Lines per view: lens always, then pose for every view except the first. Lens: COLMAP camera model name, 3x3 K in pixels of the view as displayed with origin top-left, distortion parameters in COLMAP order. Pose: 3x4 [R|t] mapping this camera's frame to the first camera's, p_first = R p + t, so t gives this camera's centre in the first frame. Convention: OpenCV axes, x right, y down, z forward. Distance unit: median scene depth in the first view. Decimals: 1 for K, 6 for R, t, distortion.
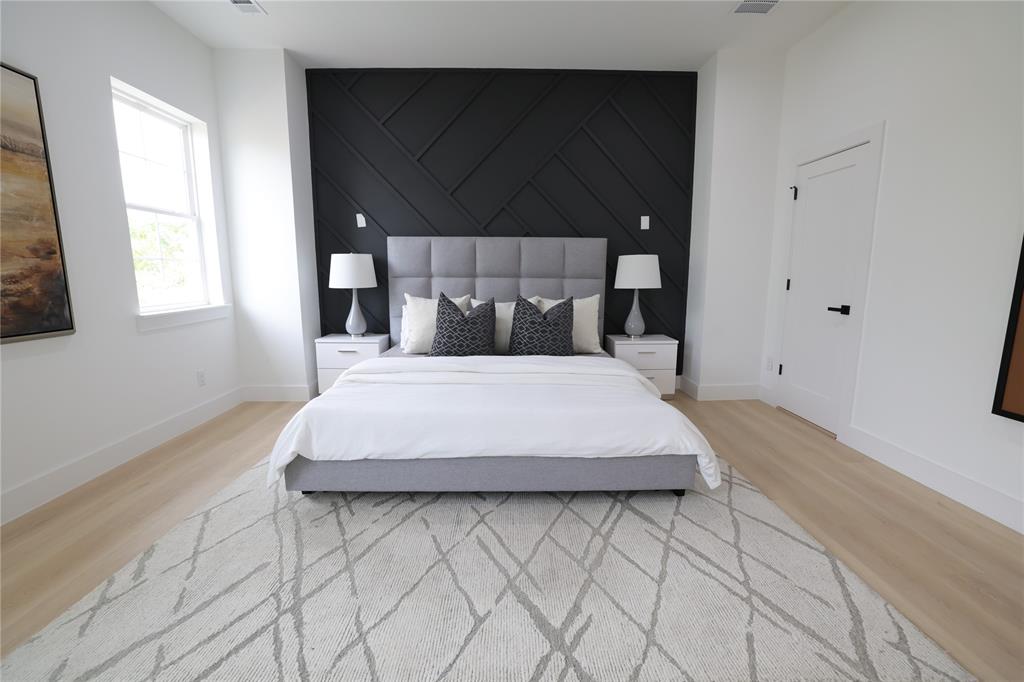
lens RADIAL K [[437.9, 0, 512.0], [0, 437.9, 341.0], [0, 0, 1]] dist [-0.053810, 0.018560]
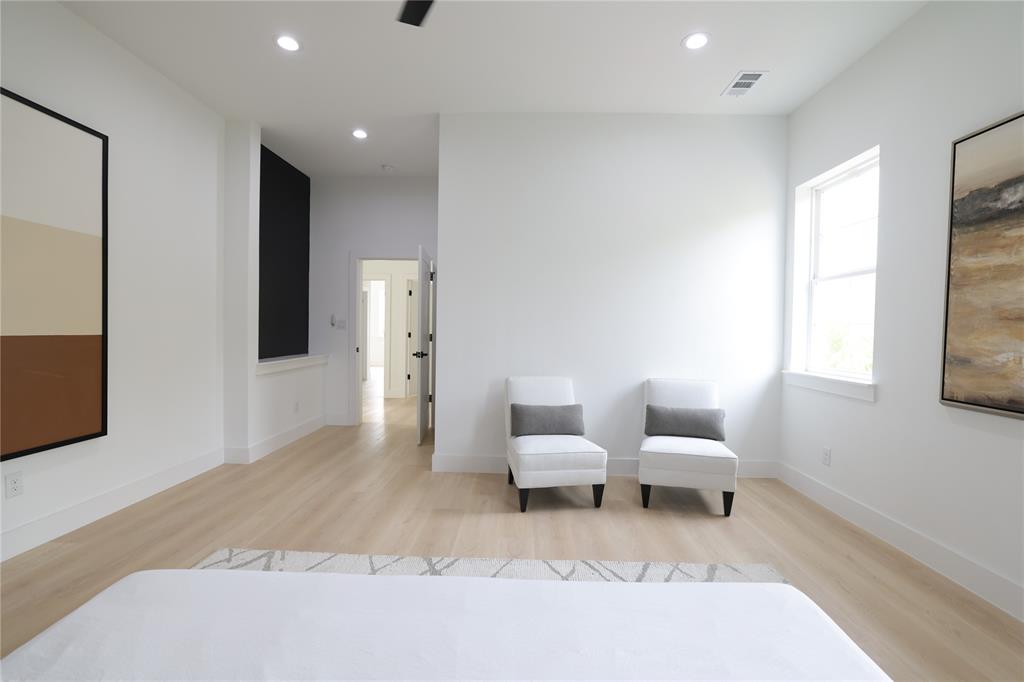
lens RADIAL K [[464.0, 0, 512.0], [0, 464.0, 341.0], [0, 0, 1]] dist [-0.044529, 0.022456]
pose [[-0.998695, -0.015646, 0.048620, -0.153601], [-0.006463, 0.982984, 0.183578, -0.272485], [-0.050665, 0.183024, -0.981802, 1.611814]]
